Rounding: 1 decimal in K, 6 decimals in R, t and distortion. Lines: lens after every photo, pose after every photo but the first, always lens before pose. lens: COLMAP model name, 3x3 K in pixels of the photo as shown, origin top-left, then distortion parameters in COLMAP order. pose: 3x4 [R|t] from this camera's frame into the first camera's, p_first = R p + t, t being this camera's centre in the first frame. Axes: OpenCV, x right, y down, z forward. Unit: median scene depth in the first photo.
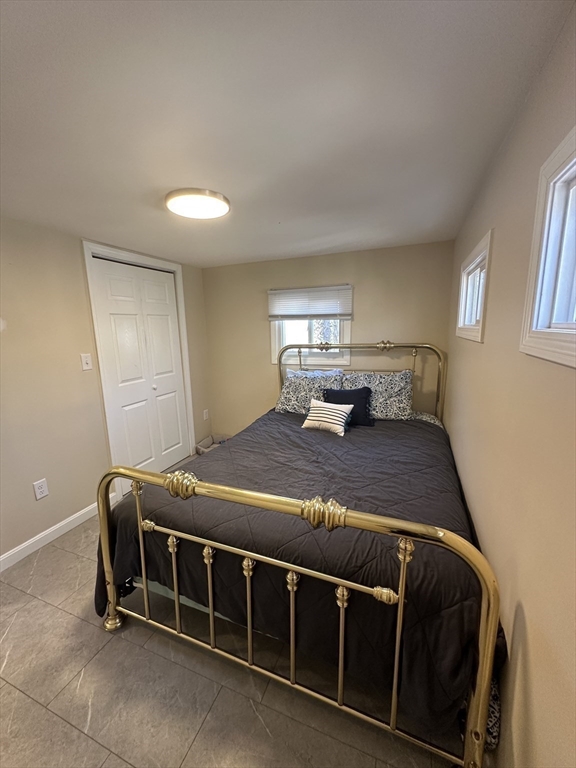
lens RADIAL K [[308.2, 0, 288.0], [0, 308.2, 384.0], [0, 0, 1]] dist [-0.001558, 0.000542]
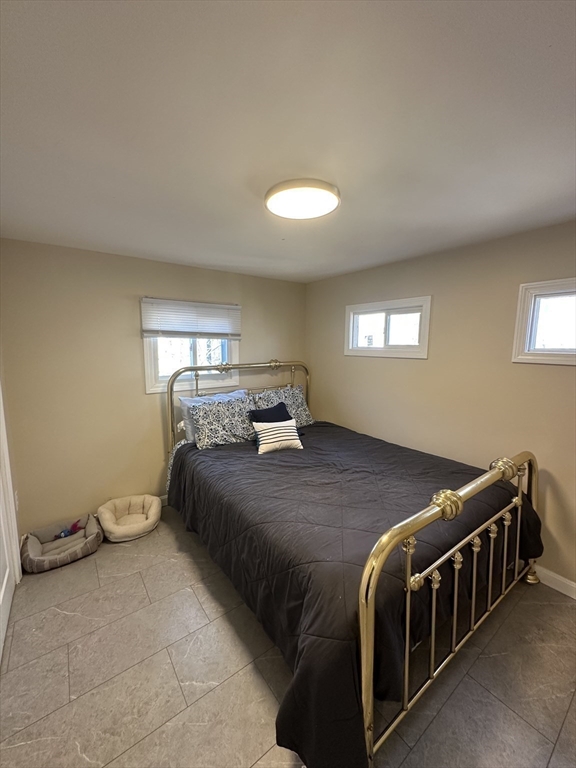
lens RADIAL K [[308.2, 0, 288.0], [0, 308.2, 384.0], [0, 0, 1]] dist [-0.001558, 0.000542]
pose [[0.521482, -0.084152, 0.849102, -0.582108], [0.137298, 0.990433, 0.013837, -0.059316], [-0.842143, 0.109364, 0.528047, 0.354355]]
